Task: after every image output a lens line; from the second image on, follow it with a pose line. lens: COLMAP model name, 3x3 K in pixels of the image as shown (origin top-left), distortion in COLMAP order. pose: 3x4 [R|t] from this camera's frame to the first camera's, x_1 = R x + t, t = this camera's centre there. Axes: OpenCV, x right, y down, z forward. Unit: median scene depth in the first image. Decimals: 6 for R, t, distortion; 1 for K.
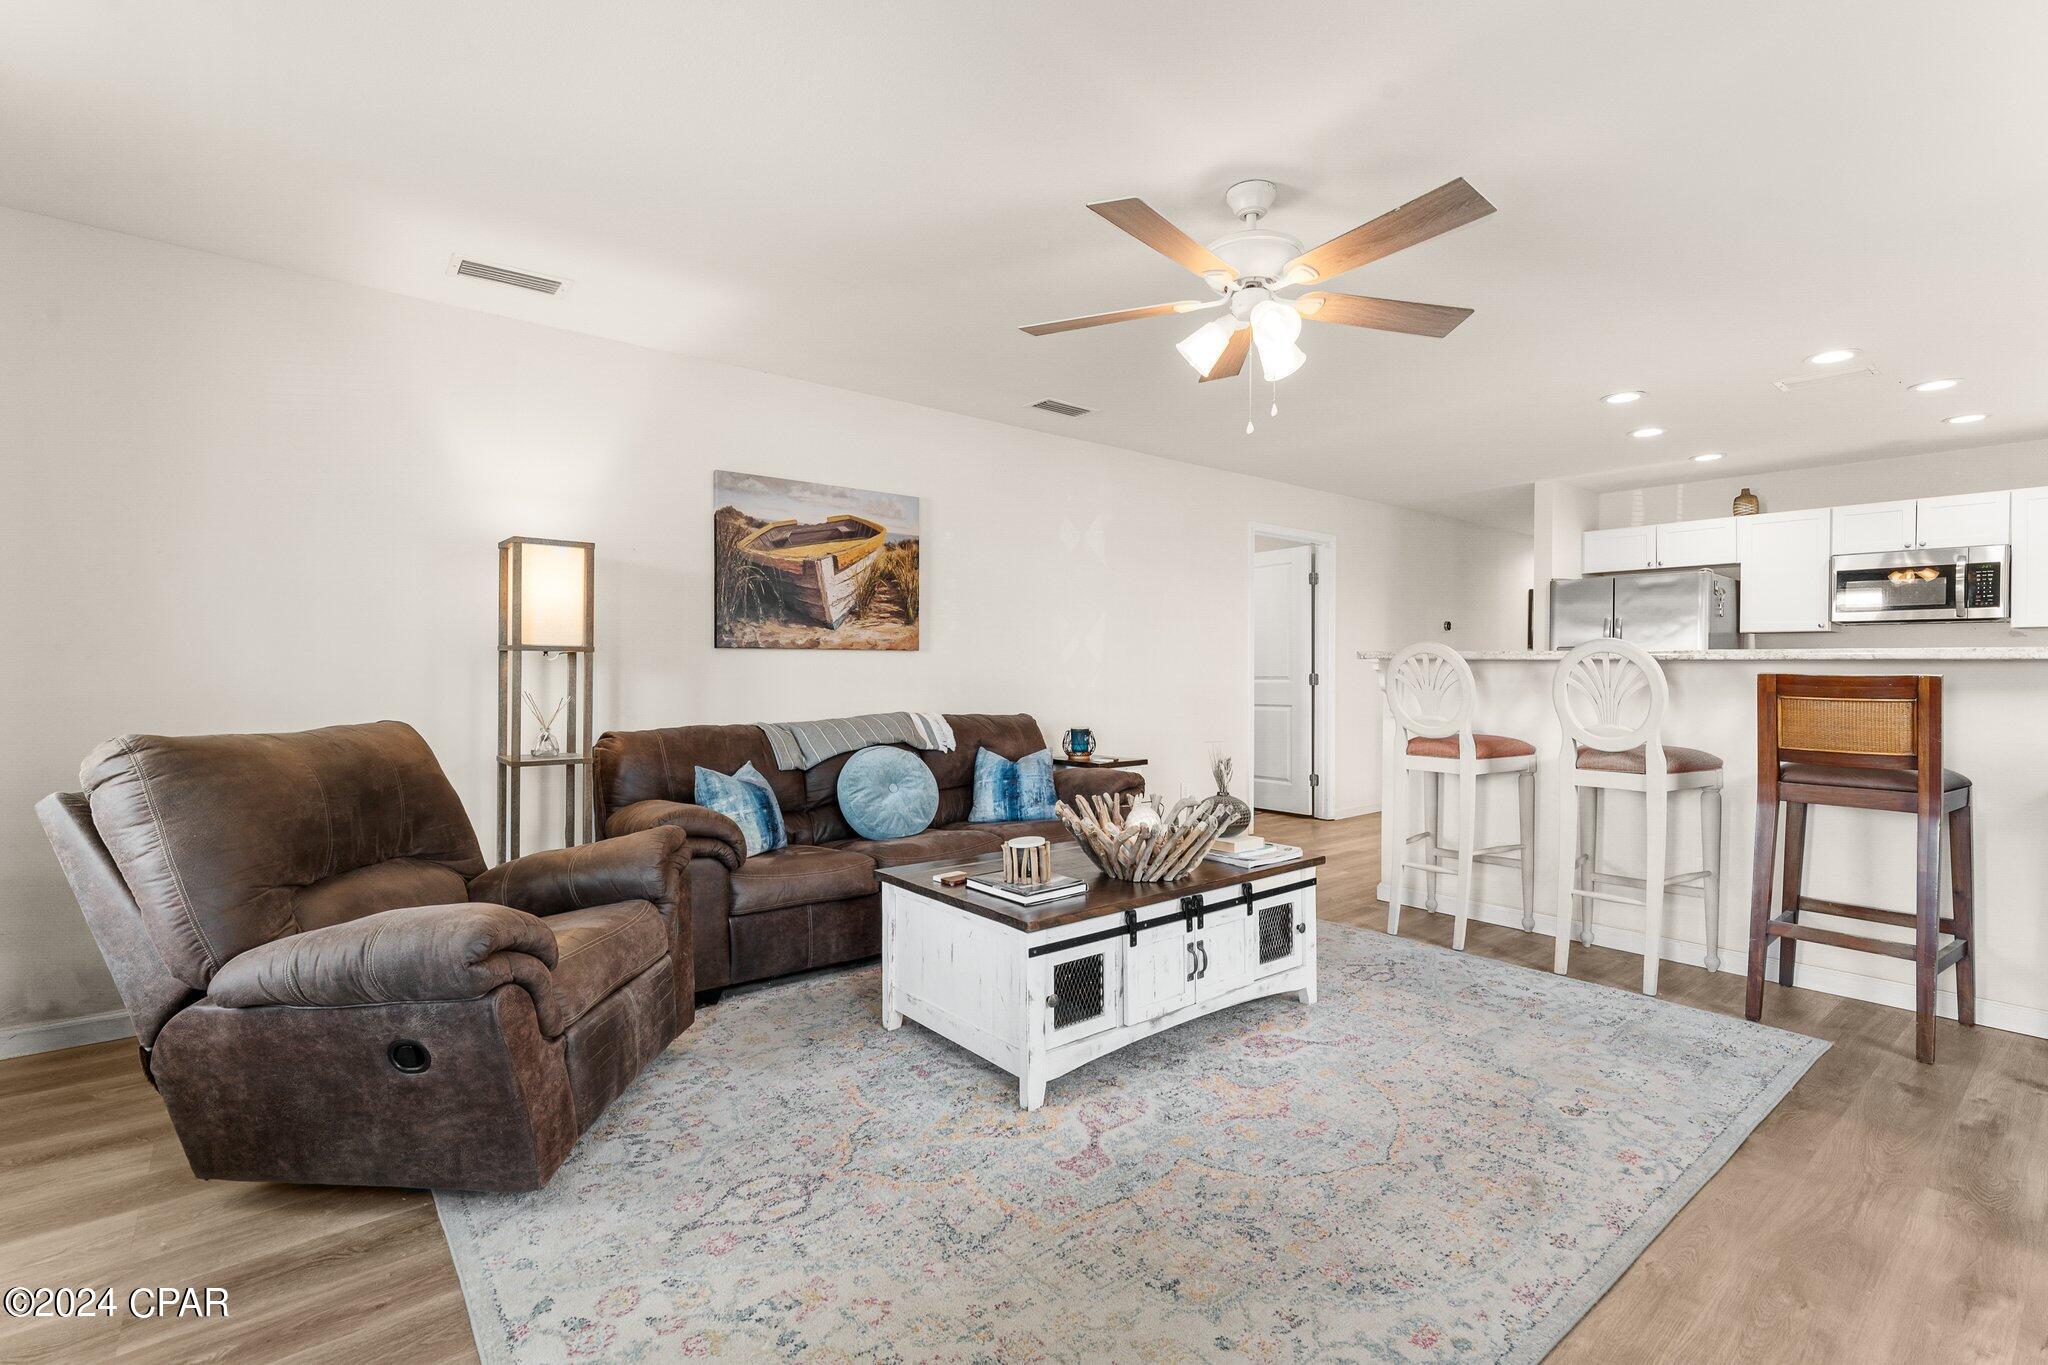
lens RADIAL K [[924.6, 0, 1026.5], [0, 924.6, 675.7], [0, 0, 1]] dist [-0.002680, -0.001242]
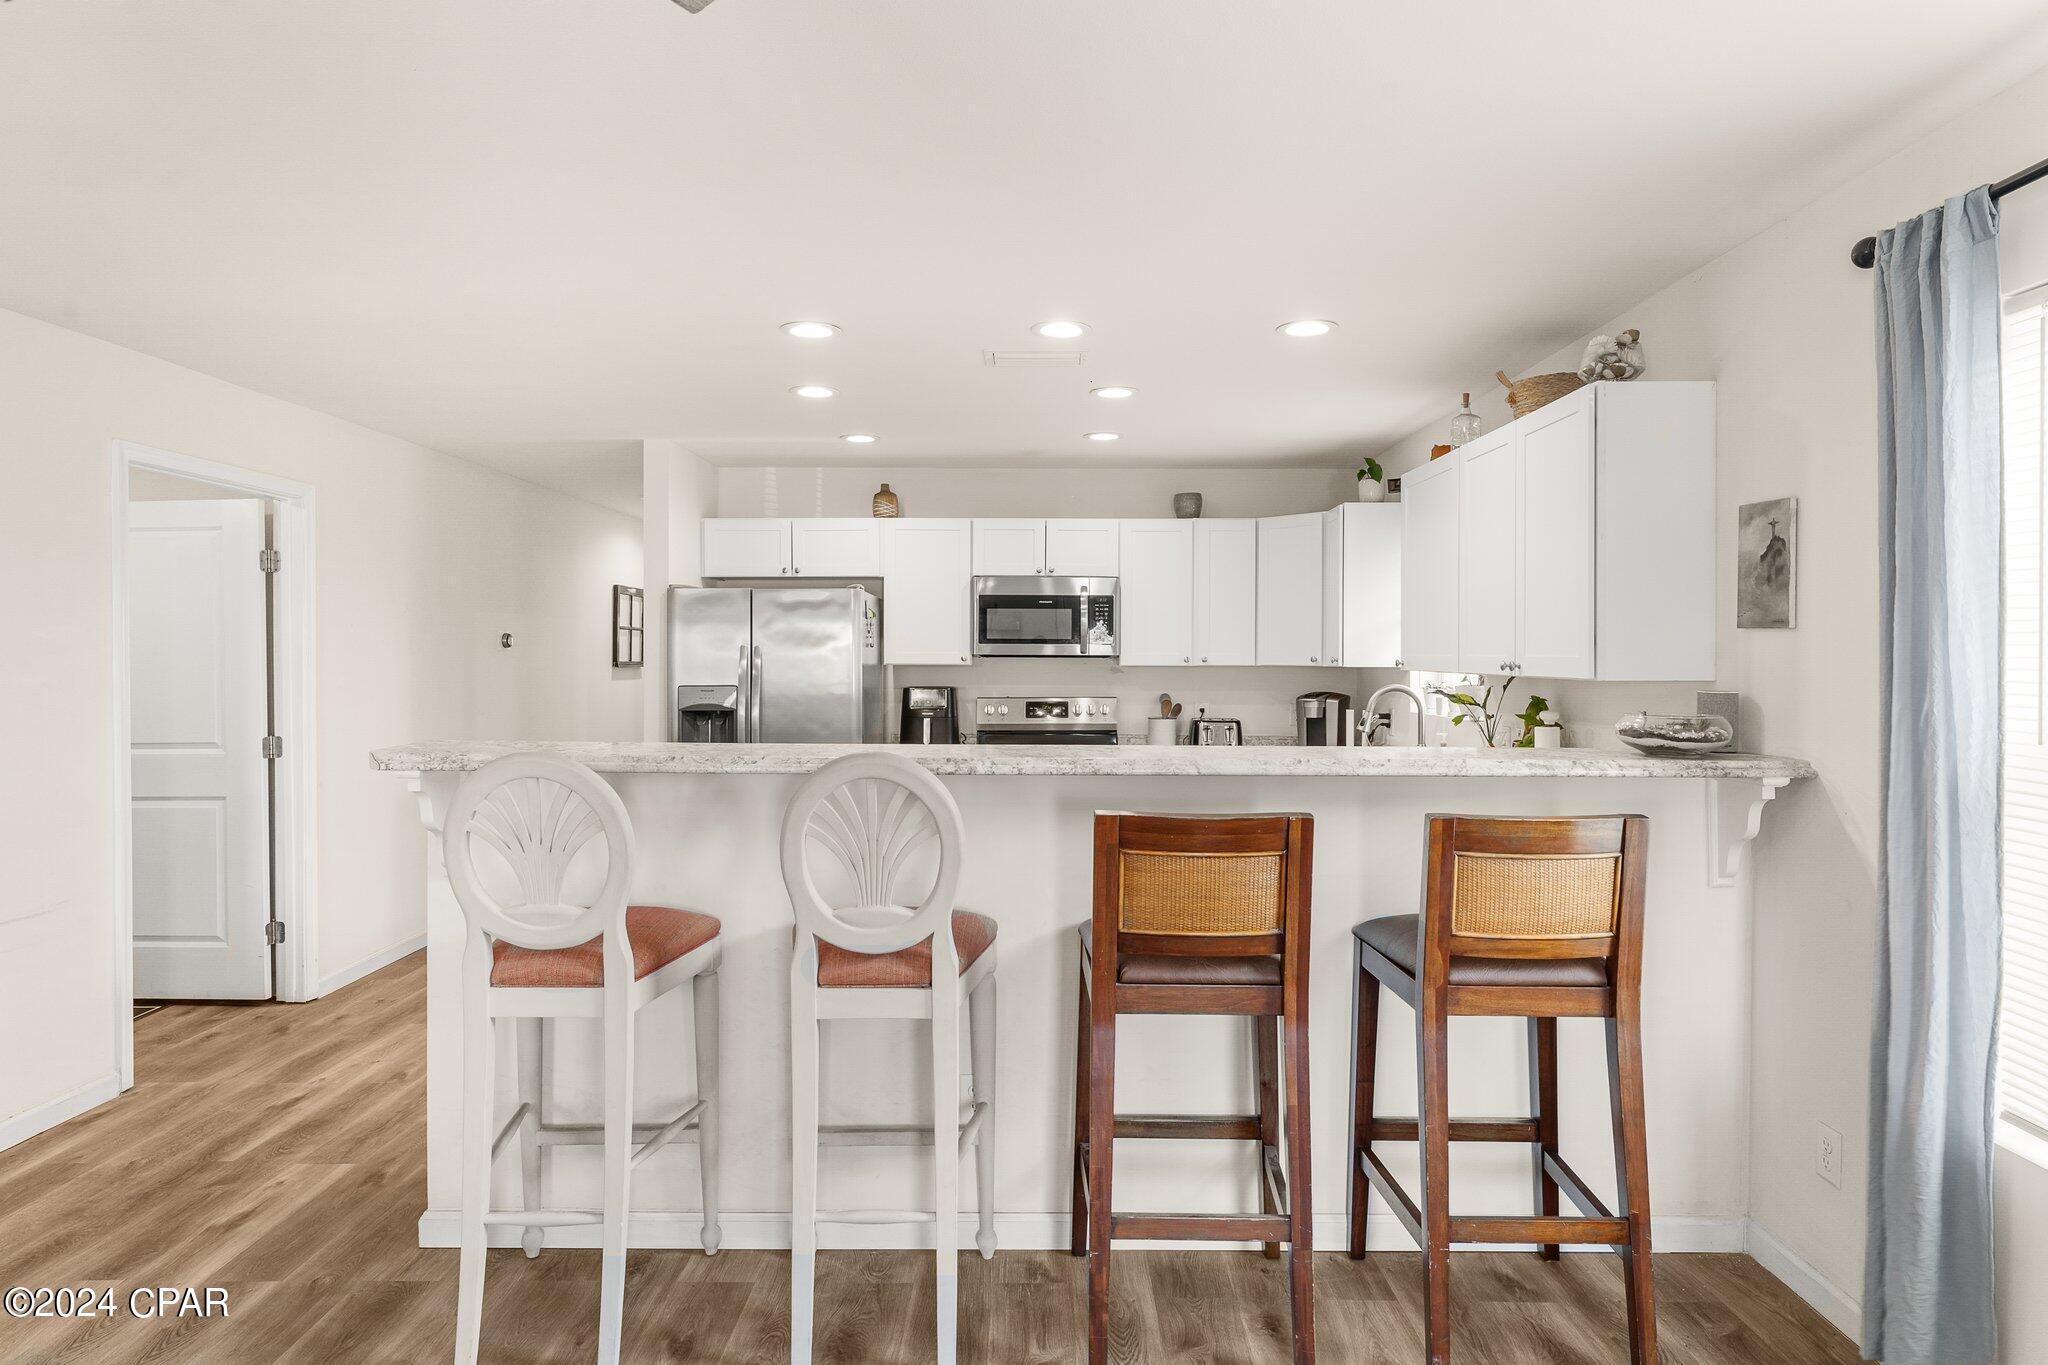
lens RADIAL K [[1160.3, 0, 1022.4], [0, 1160.3, 658.2], [0, 0, 1]] dist [0.003552, -0.004023]
pose [[0.643900, -0.006824, 0.765079, 0.109882], [0.009709, 0.999953, 0.000747, -0.065478], [-0.765048, 0.006947, 0.643936, 0.336388]]
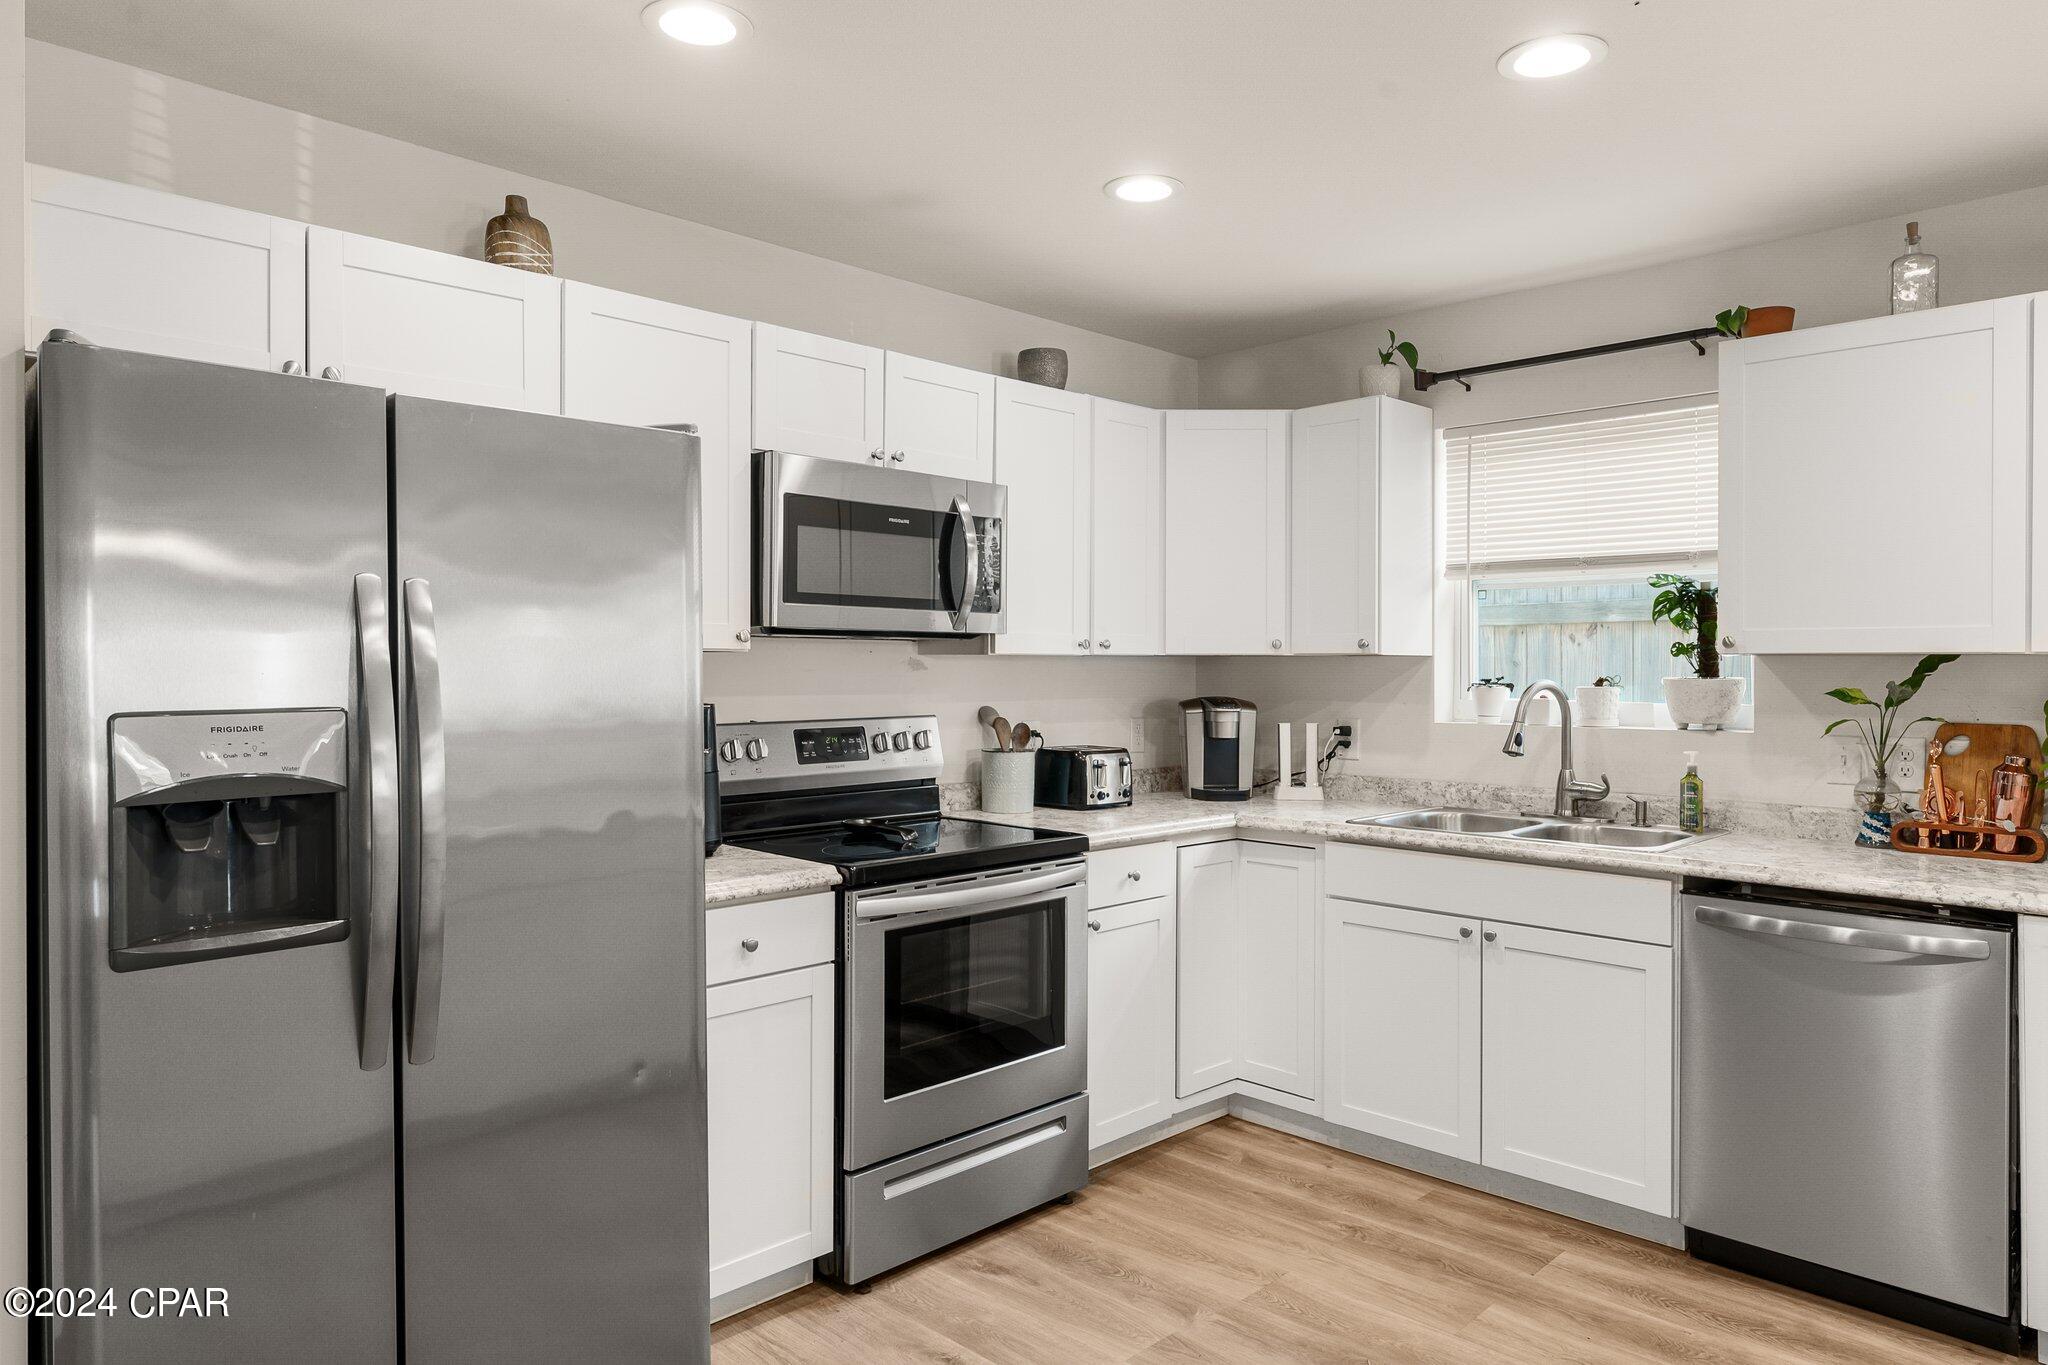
lens RADIAL K [[1304.4, 0, 1036.7], [0, 1304.4, 677.0], [0, 0, 1]] dist [0.004357, -0.000990]
pose [[-0.106568, -0.013512, 0.994214, 0.396691], [0.008837, 0.999855, 0.014536, -0.053132], [-0.994266, 0.010335, -0.106433, 1.113478]]
